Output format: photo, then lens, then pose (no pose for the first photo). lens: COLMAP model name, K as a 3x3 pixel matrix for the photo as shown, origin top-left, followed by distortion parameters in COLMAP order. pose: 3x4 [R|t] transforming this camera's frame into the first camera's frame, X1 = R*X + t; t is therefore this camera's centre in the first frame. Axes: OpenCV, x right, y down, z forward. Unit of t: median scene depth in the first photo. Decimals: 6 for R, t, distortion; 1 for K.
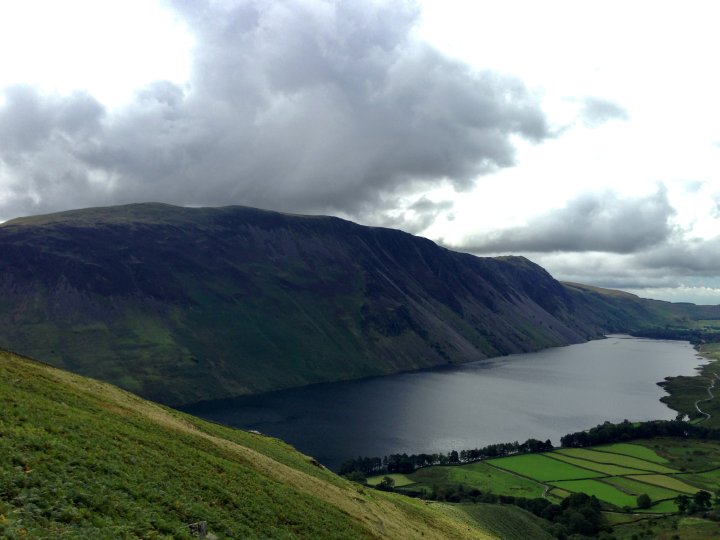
lens RADIAL K [[660.0, 0, 360.0], [0, 660.0, 258.0], [0, 0, 1]] dist [0.069179, 0.004663]
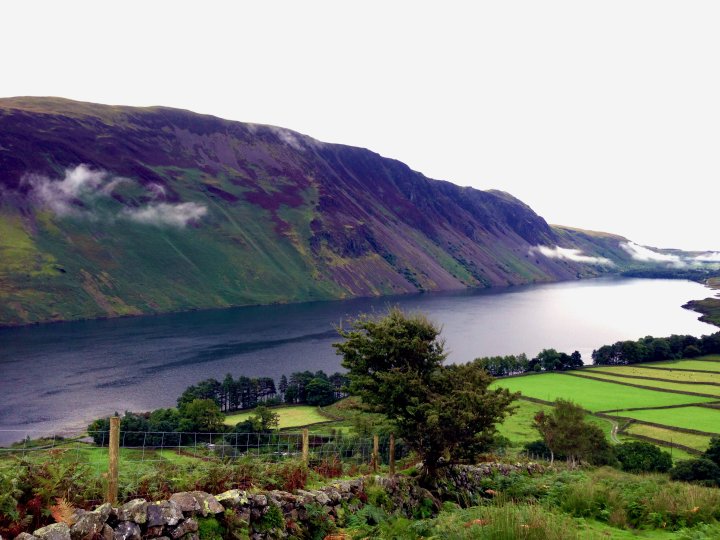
lens RADIAL K [[661.0, 0, 361.9], [0, 661.0, 270.2], [0, 0, 1]] dist [0.125125, -0.217087]
pose [[0.999318, -0.004216, 0.036674, 0.033120], [0.001359, 0.996986, 0.077571, 0.070434], [-0.036890, -0.077468, 0.996312, 0.193633]]
